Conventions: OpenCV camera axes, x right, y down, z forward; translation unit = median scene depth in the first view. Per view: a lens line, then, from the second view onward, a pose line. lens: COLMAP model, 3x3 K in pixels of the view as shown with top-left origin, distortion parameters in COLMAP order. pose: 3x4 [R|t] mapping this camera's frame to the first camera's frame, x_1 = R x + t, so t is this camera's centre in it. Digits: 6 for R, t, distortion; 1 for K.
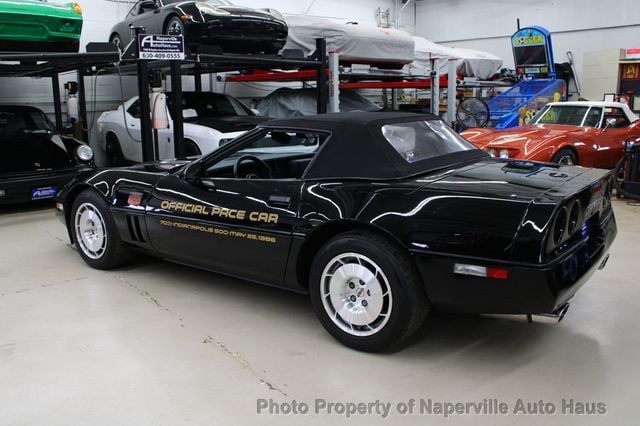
lens RADIAL K [[601.6, 0, 320.3], [0, 601.6, 205.8], [0, 0, 1]] dist [-0.152574, 0.161527]
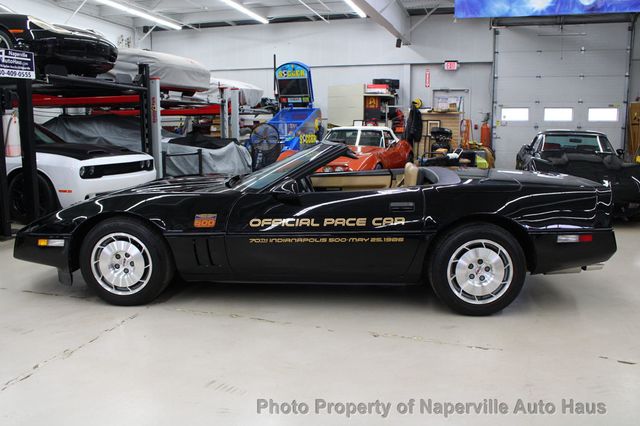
lens RADIAL K [[586.8, 0, 320.0], [0, 586.8, 213.0], [0, 0, 1]] dist [-0.140380, 0.124675]
pose [[0.824804, -0.074919, 0.560434, -0.376369], [0.093393, 0.995620, -0.004355, -0.002020], [-0.557652, 0.055932, 0.828188, 0.062271]]
